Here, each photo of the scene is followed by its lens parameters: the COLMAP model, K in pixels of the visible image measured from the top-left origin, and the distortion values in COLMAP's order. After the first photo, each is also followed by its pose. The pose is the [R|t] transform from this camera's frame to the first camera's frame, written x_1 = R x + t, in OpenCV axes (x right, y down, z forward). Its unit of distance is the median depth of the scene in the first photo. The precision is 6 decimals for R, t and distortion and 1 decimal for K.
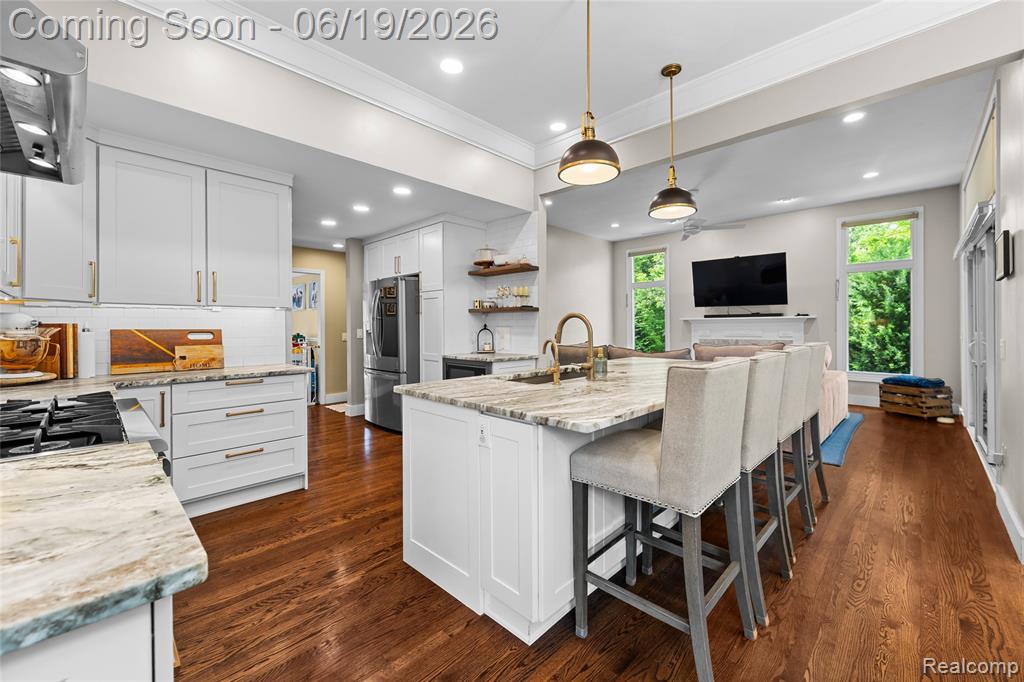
lens RADIAL K [[415.4, 0, 517.8], [0, 415.4, 331.4], [0, 0, 1]] dist [0.011502, -0.003549]
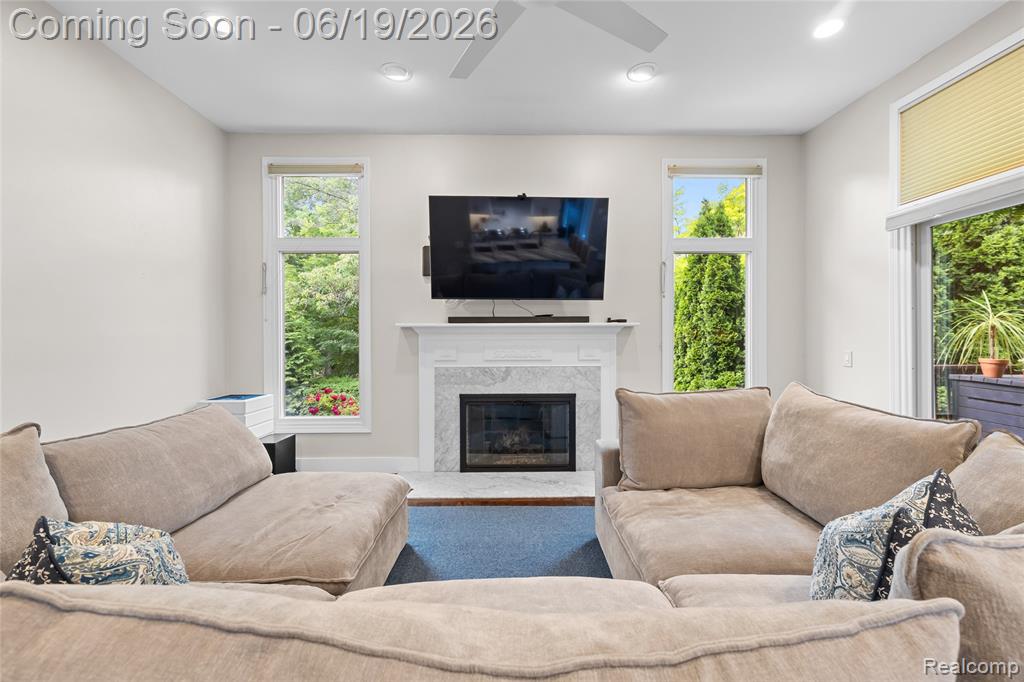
lens RADIAL K [[415.4, 0, 508.2], [0, 415.4, 334.4], [0, 0, 1]] dist [0.011502, -0.003549]
pose [[0.712698, 0.003136, 0.701464, 0.259067], [0.007112, 0.999906, -0.011696, -0.021271], [-0.701435, 0.013325, 0.712609, 0.962664]]
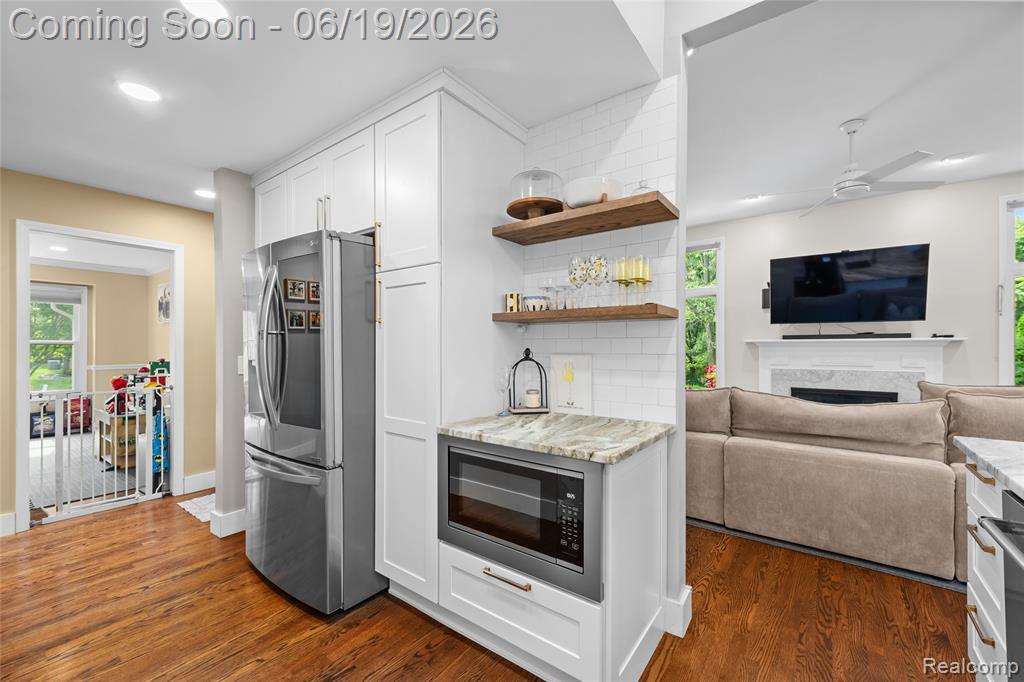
lens RADIAL K [[415.4, 0, 518.2], [0, 415.4, 348.8], [0, 0, 1]] dist [0.011502, -0.003549]
pose [[0.991073, 0.004826, 0.133231, -0.146912], [-0.003583, 0.999948, -0.009562, -0.012501], [-0.133270, 0.008999, 0.991039, 0.553028]]
